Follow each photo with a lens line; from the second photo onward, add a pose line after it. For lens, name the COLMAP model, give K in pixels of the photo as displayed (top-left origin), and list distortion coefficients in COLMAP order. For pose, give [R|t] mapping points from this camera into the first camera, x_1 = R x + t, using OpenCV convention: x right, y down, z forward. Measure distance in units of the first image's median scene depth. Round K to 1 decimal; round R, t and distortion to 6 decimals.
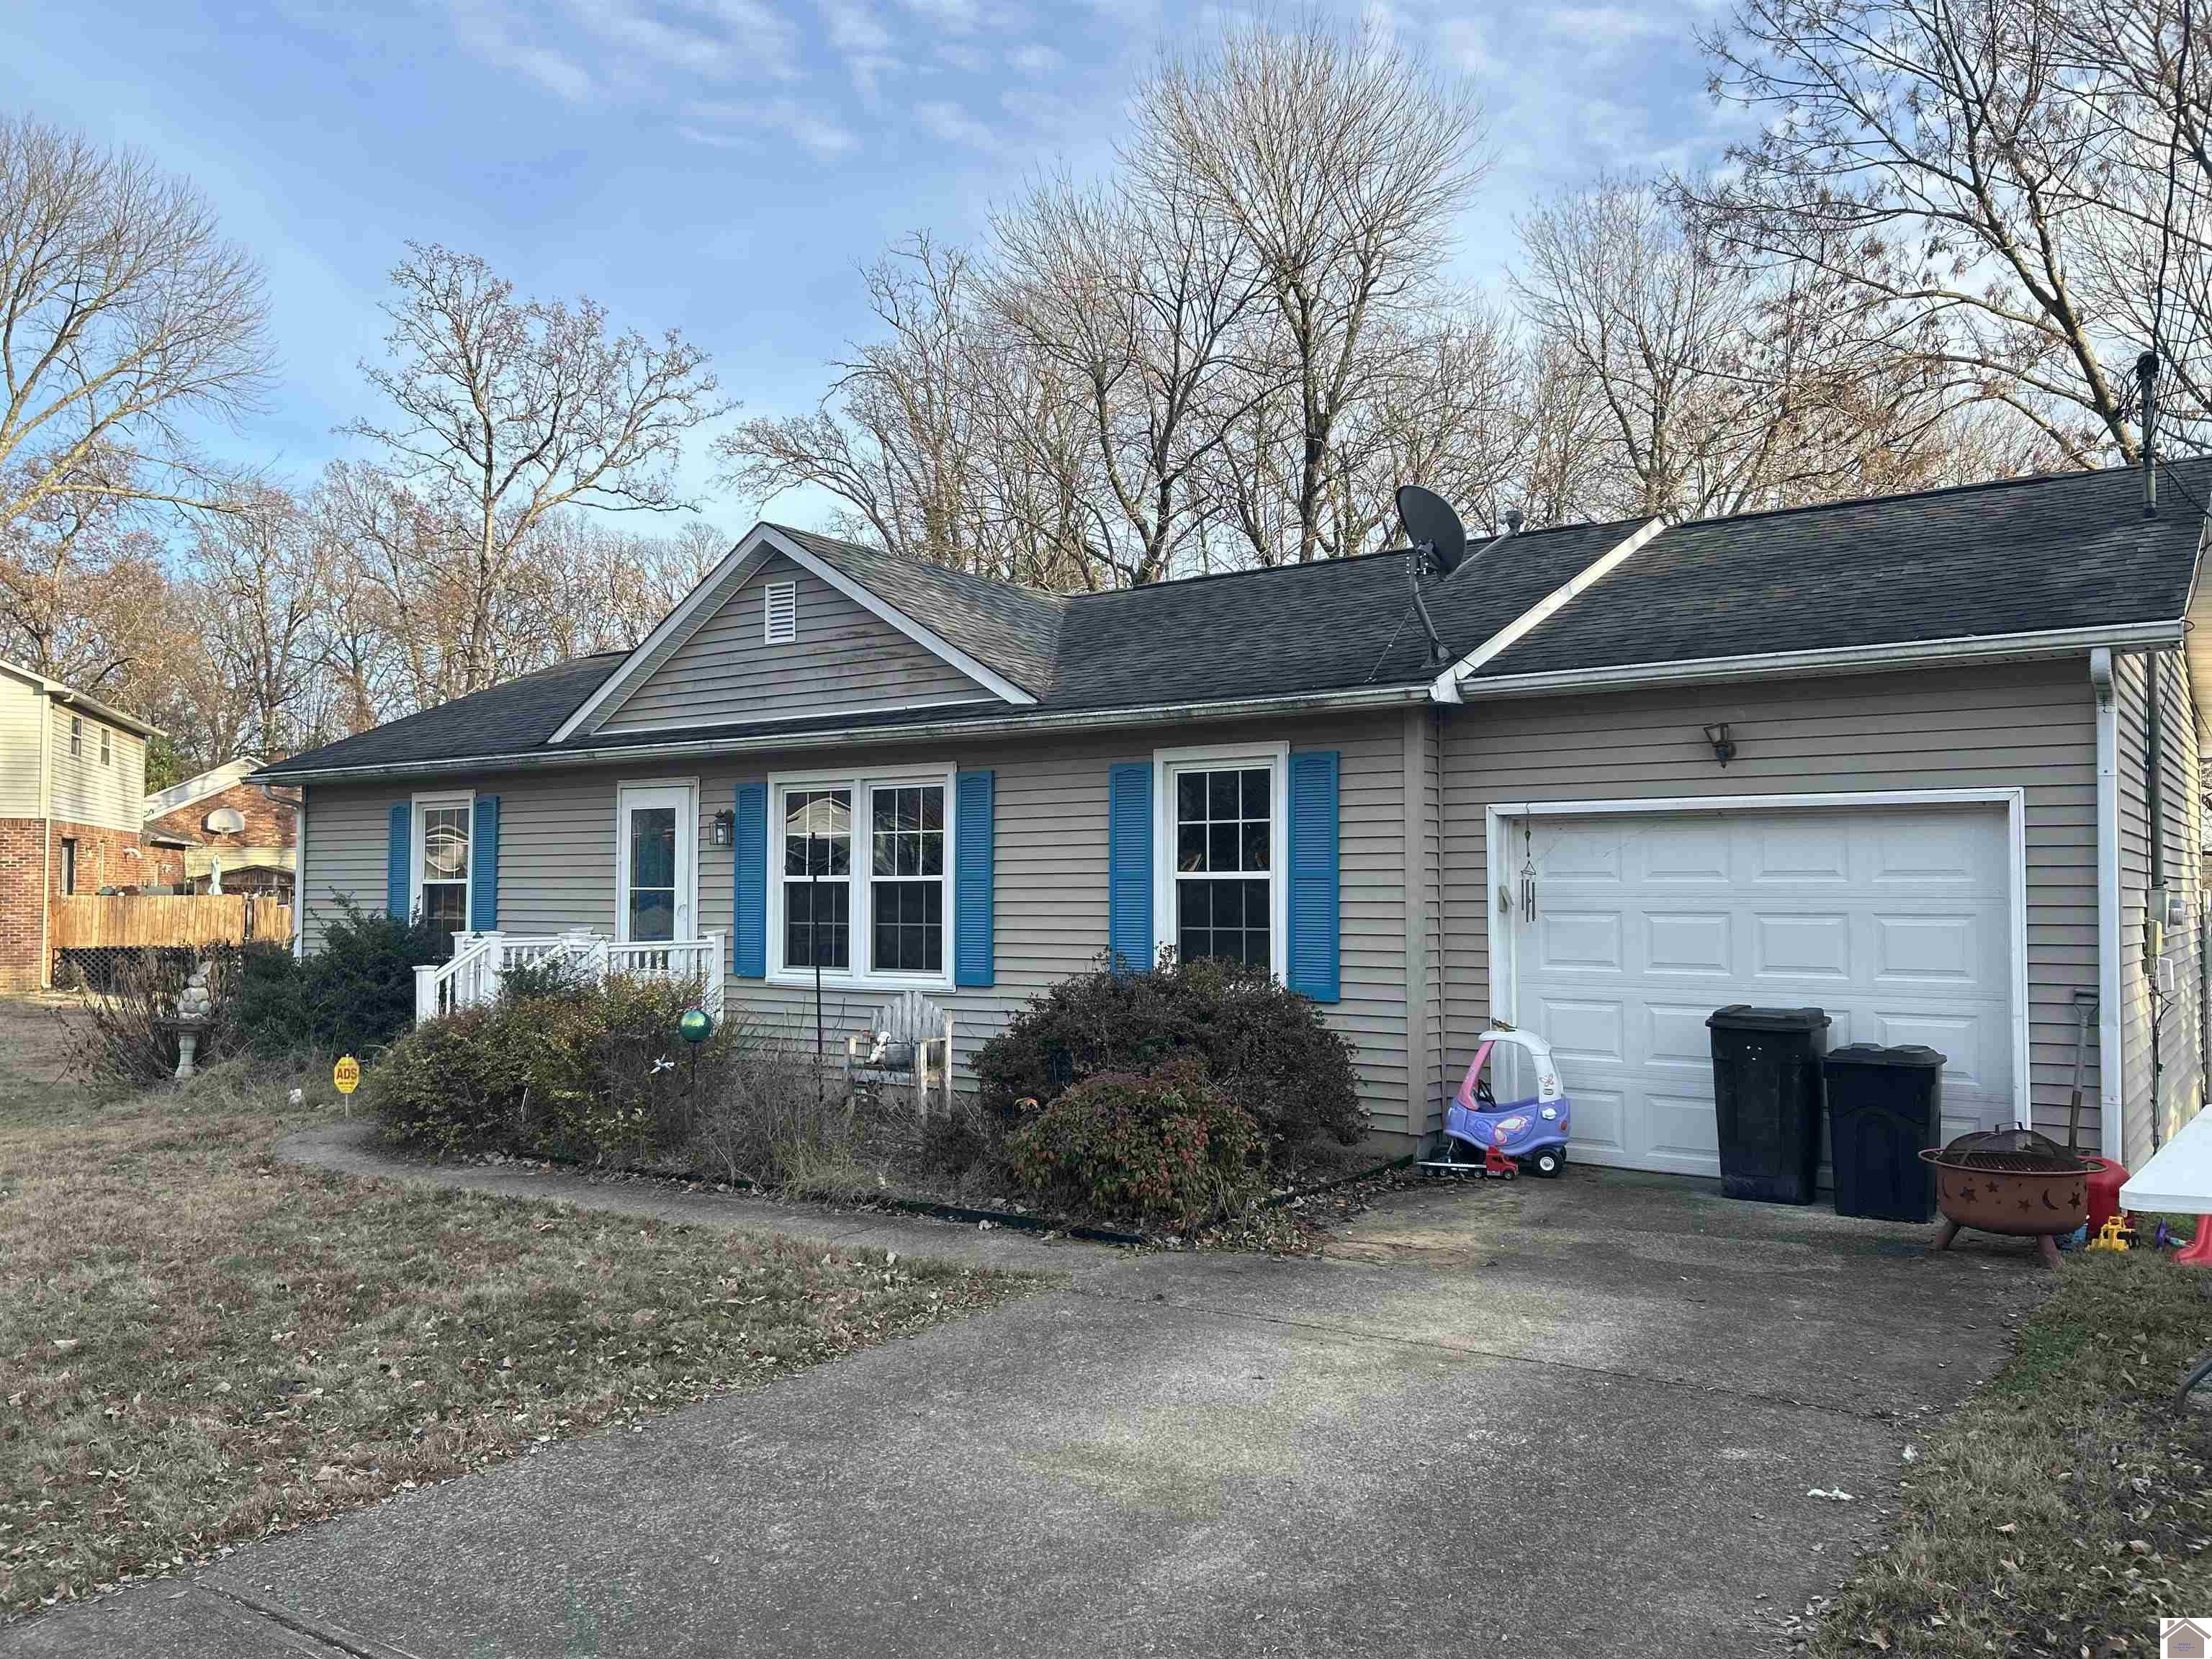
lens RADIAL K [[1653.1, 0, 1110.1], [0, 1653.1, 842.8], [0, 0, 1]] dist [0.073040, -0.087971]
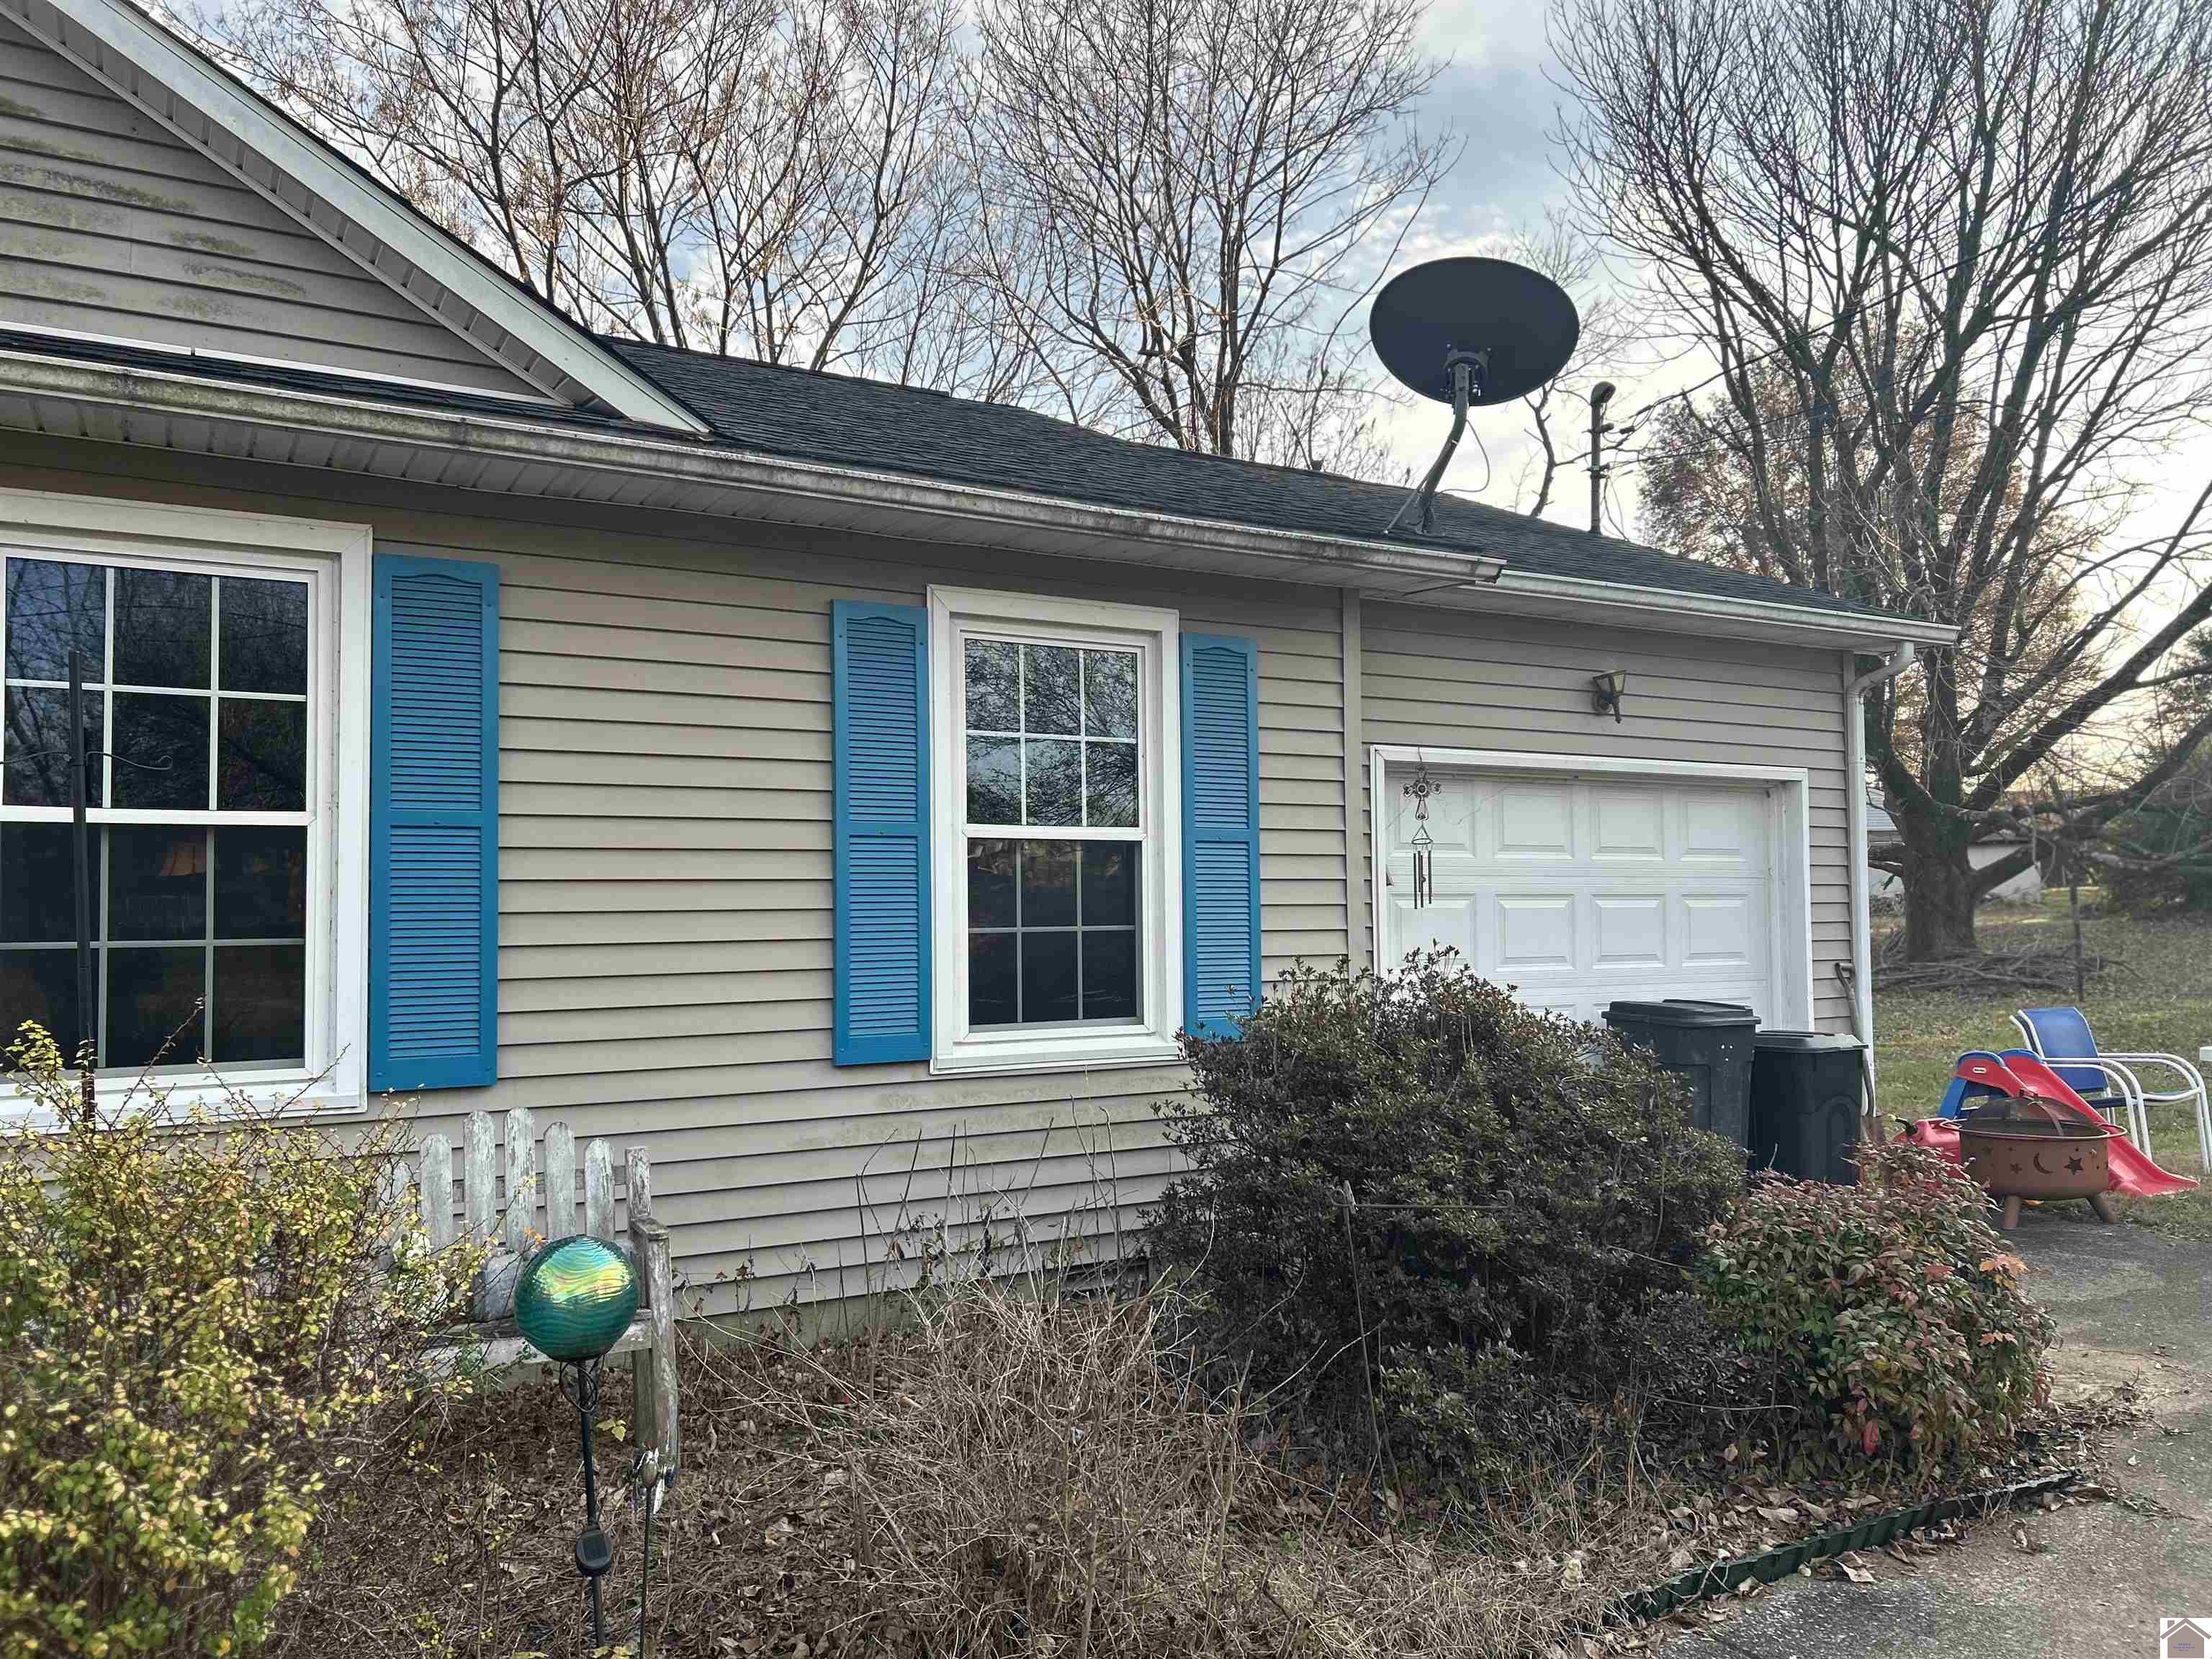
lens RADIAL K [[1653.1, 0, 1110.1], [0, 1653.1, 842.8], [0, 0, 1]] dist [0.073040, -0.087971]
pose [[0.404204, 0.038227, 0.913870, -0.329237], [-0.015949, 0.999269, -0.034745, 0.032057], [-0.914530, -0.000532, 0.404518, 0.576741]]
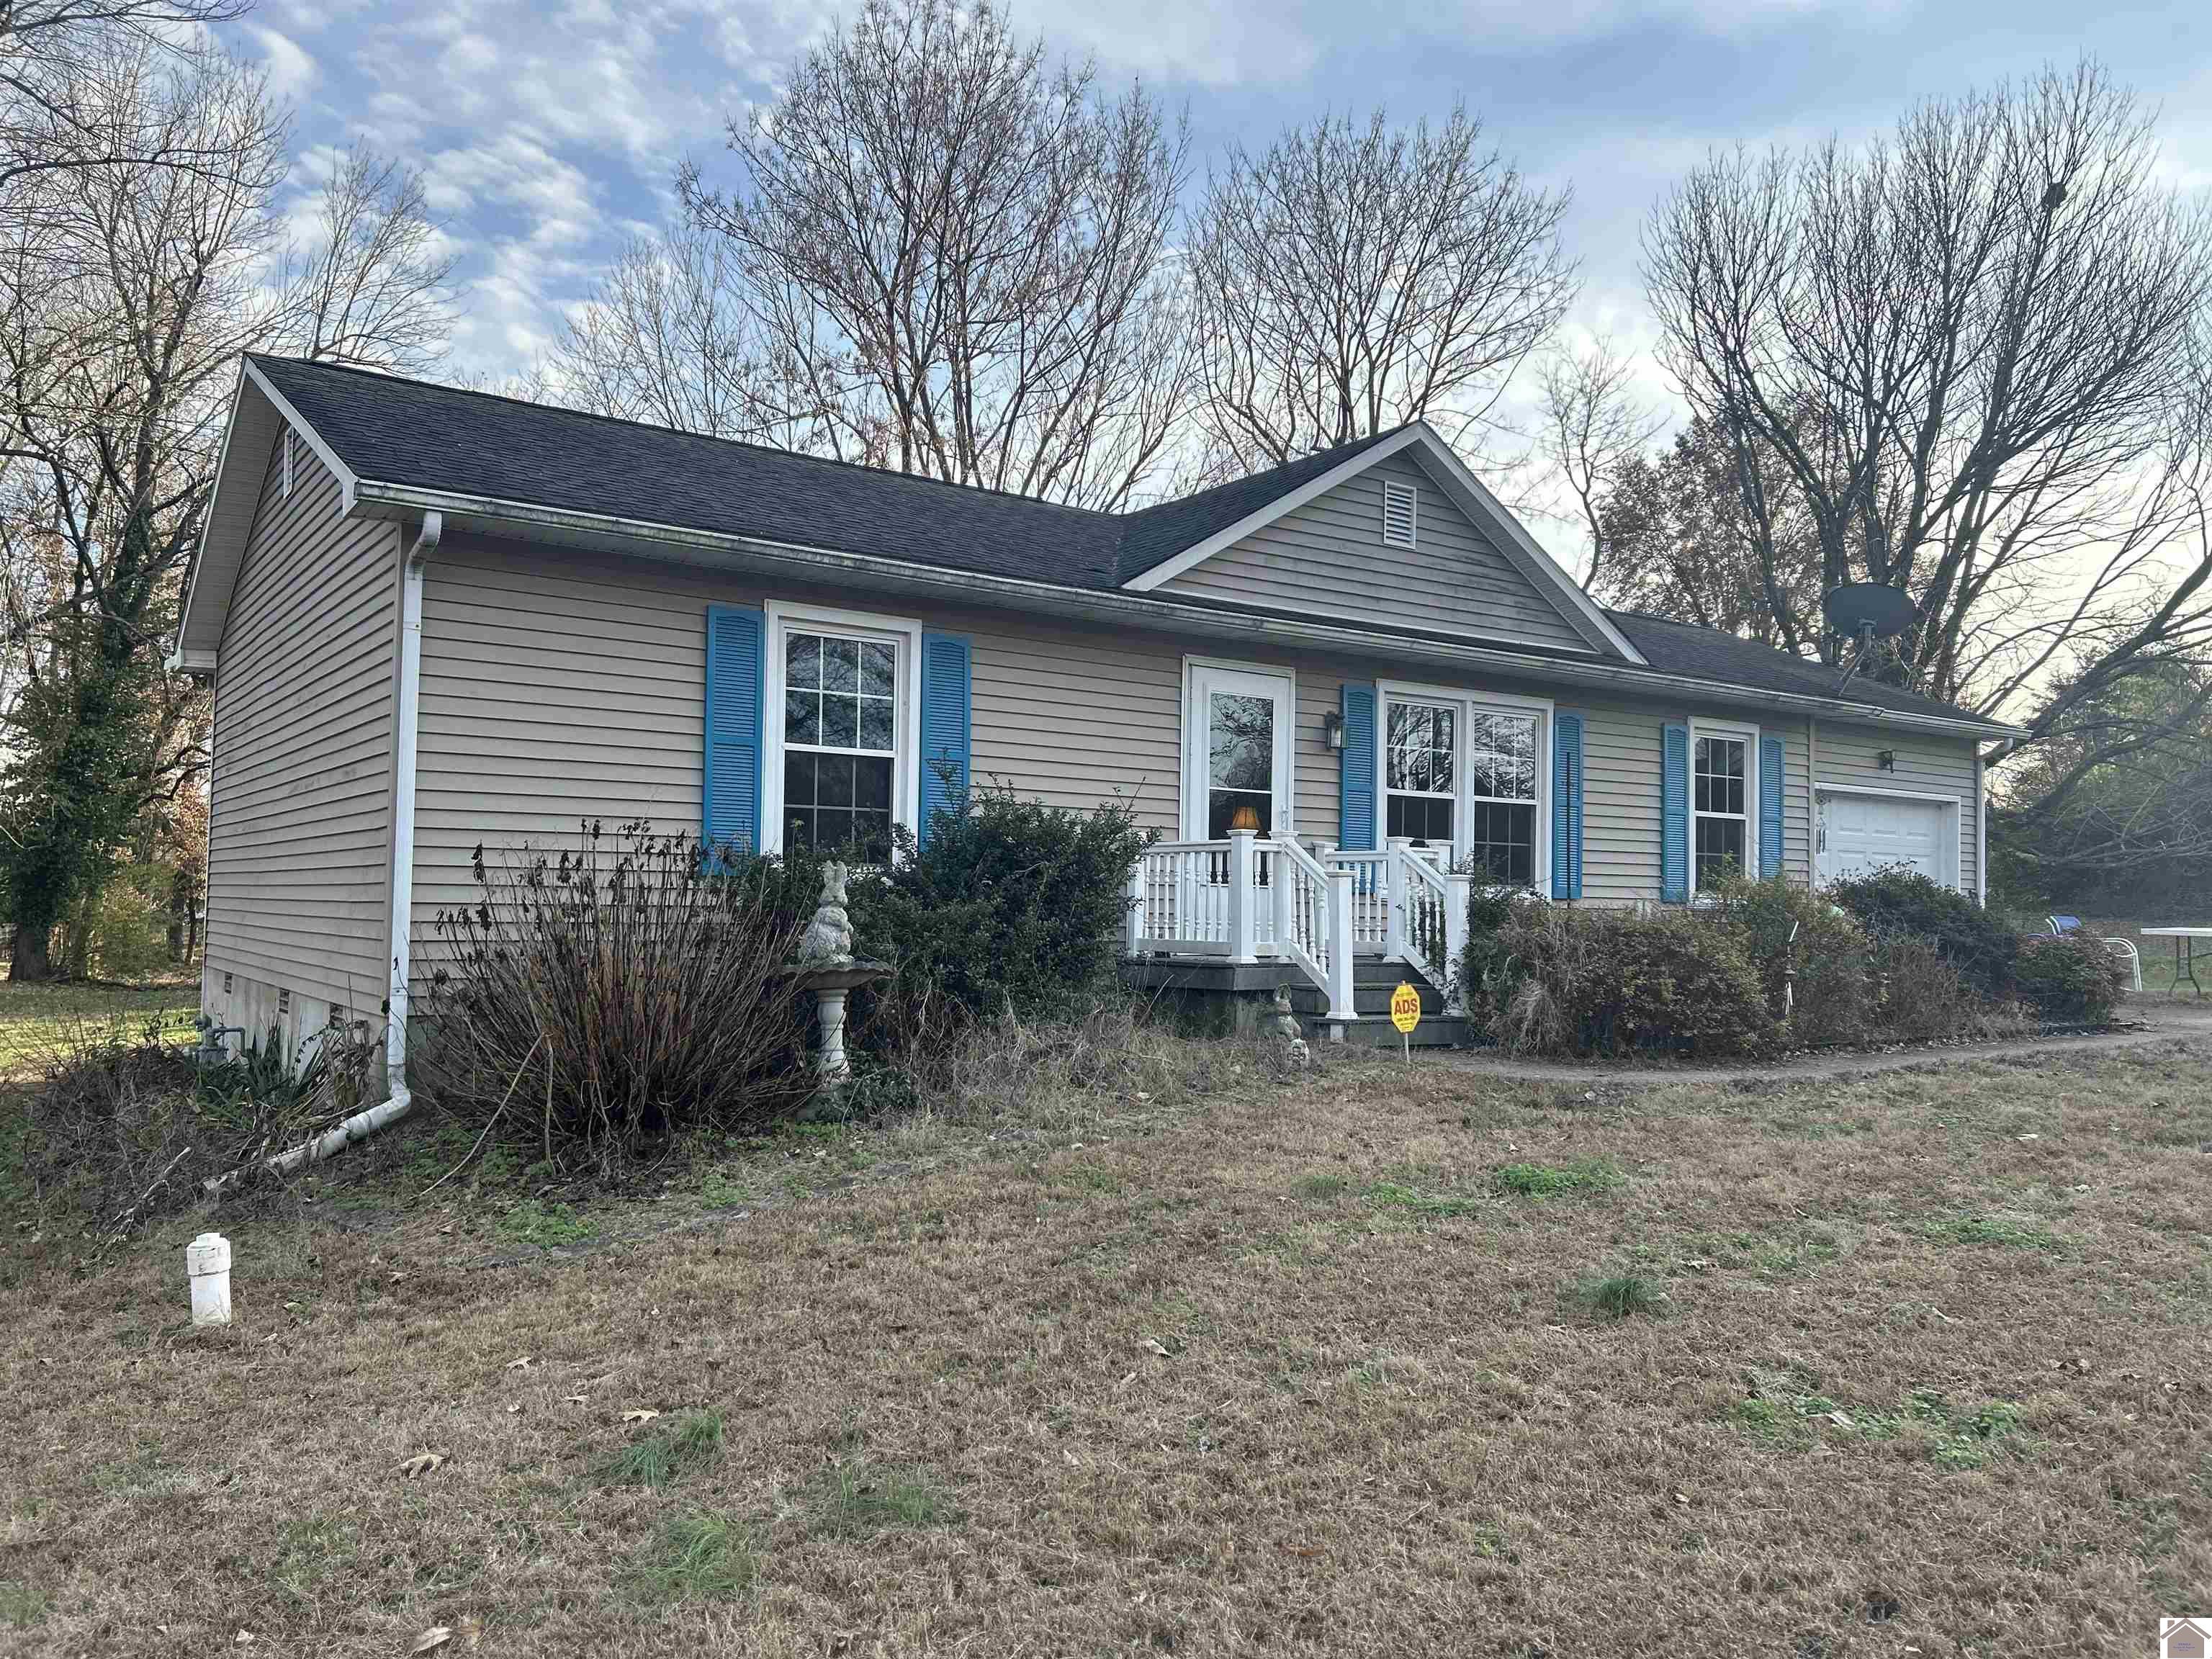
lens RADIAL K [[1653.1, 0, 1110.1], [0, 1653.1, 842.8], [0, 0, 1]] dist [0.073040, -0.087971]
pose [[0.334290, 0.042863, 0.941495, -1.069192], [-0.043988, 0.998586, -0.029843, 0.080697], [-0.941443, -0.031438, 0.335703, 0.768444]]
